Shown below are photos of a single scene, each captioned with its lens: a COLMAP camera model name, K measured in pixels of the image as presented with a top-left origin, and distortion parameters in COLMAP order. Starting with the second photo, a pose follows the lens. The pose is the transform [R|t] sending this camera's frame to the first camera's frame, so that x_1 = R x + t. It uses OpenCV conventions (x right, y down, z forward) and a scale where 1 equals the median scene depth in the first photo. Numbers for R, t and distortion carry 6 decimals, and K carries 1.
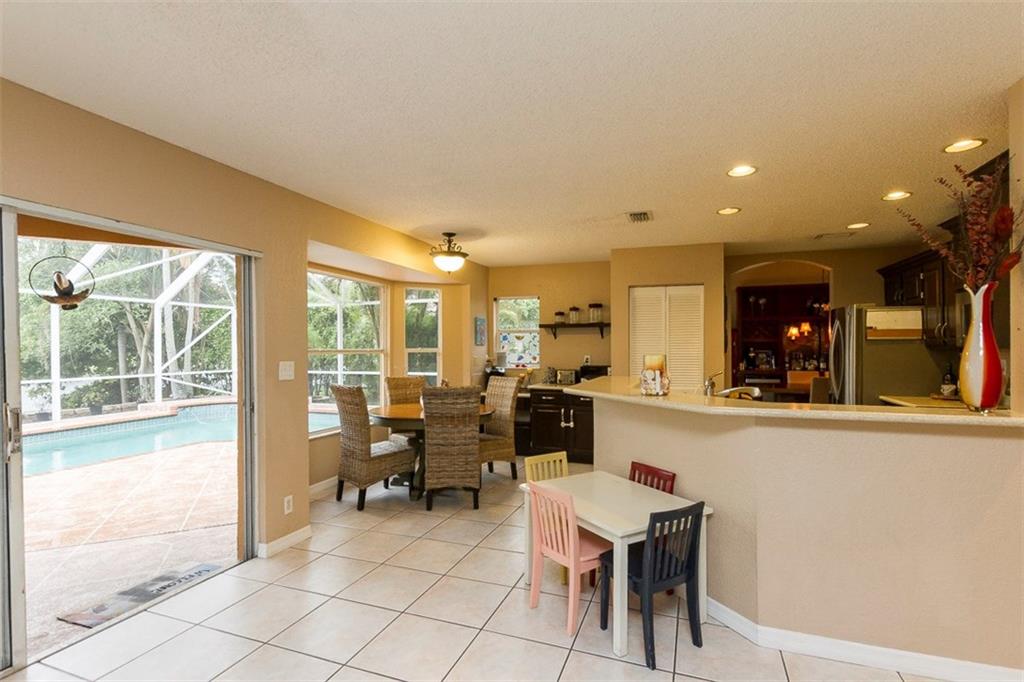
lens RADIAL K [[476.7, 0, 517.9], [0, 476.7, 351.7], [0, 0, 1]] dist [0.003452, 0.001142]
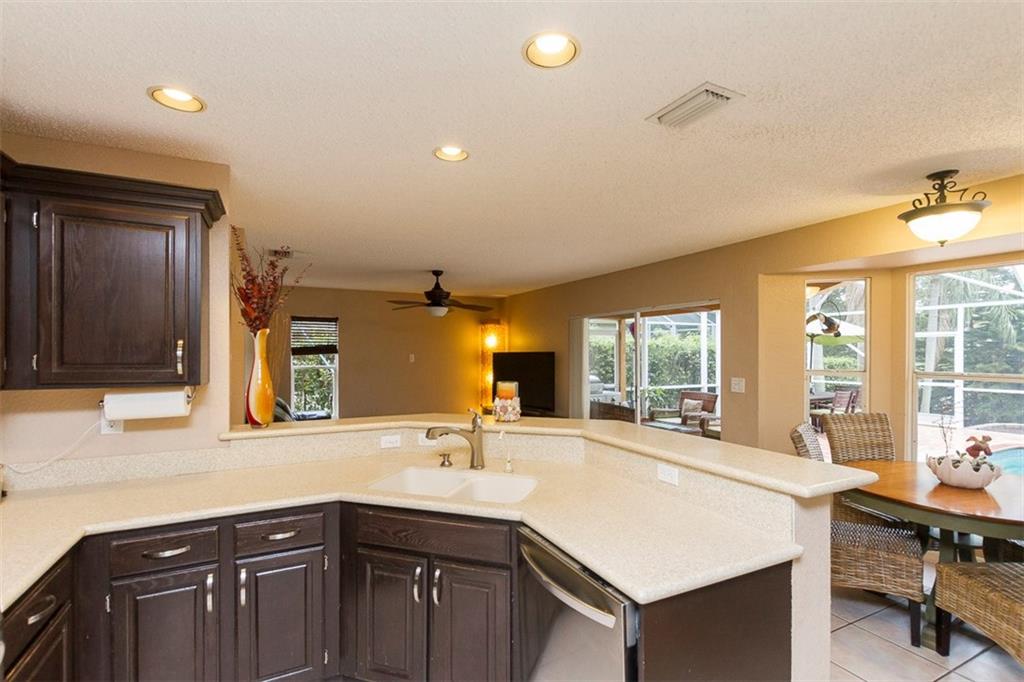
lens RADIAL K [[476.7, 0, 517.9], [0, 476.7, 351.7], [0, 0, 1]] dist [0.003452, 0.001142]
pose [[-0.680925, 0.003724, -0.732343, 0.559394], [-0.006387, 0.999919, 0.011023, -0.039445], [0.732325, 0.012183, -0.680846, 0.947010]]
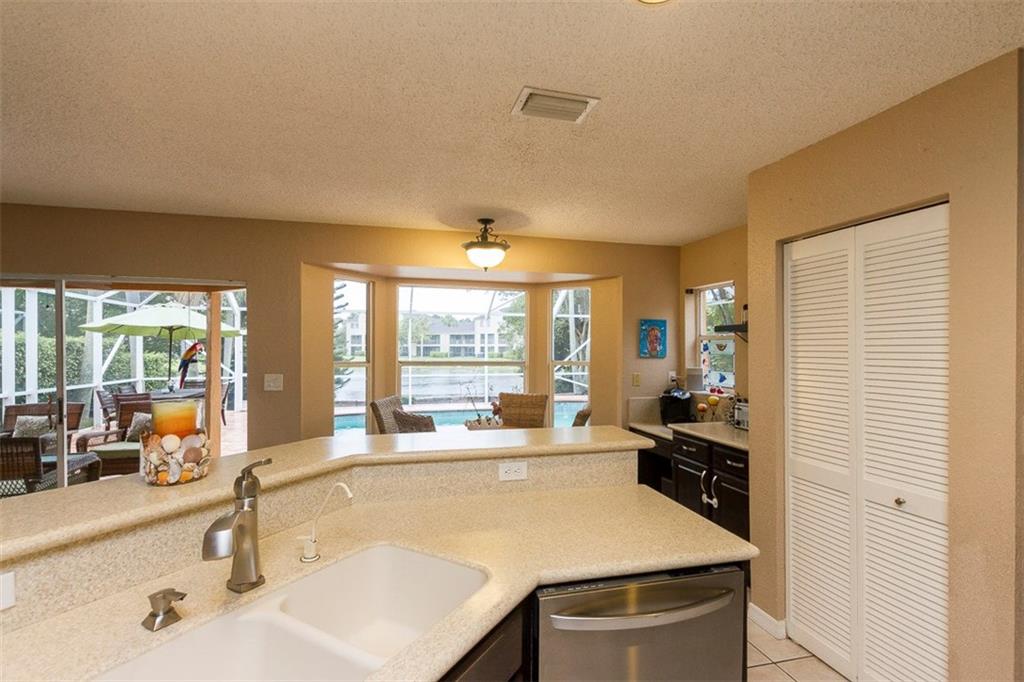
lens RADIAL K [[476.7, 0, 517.9], [0, 476.7, 351.7], [0, 0, 1]] dist [0.003452, 0.001142]
pose [[0.566494, 0.010690, -0.823997, 0.506527], [-0.013869, 0.999898, 0.003438, -0.028776], [0.823949, 0.009481, 0.566584, 0.552114]]
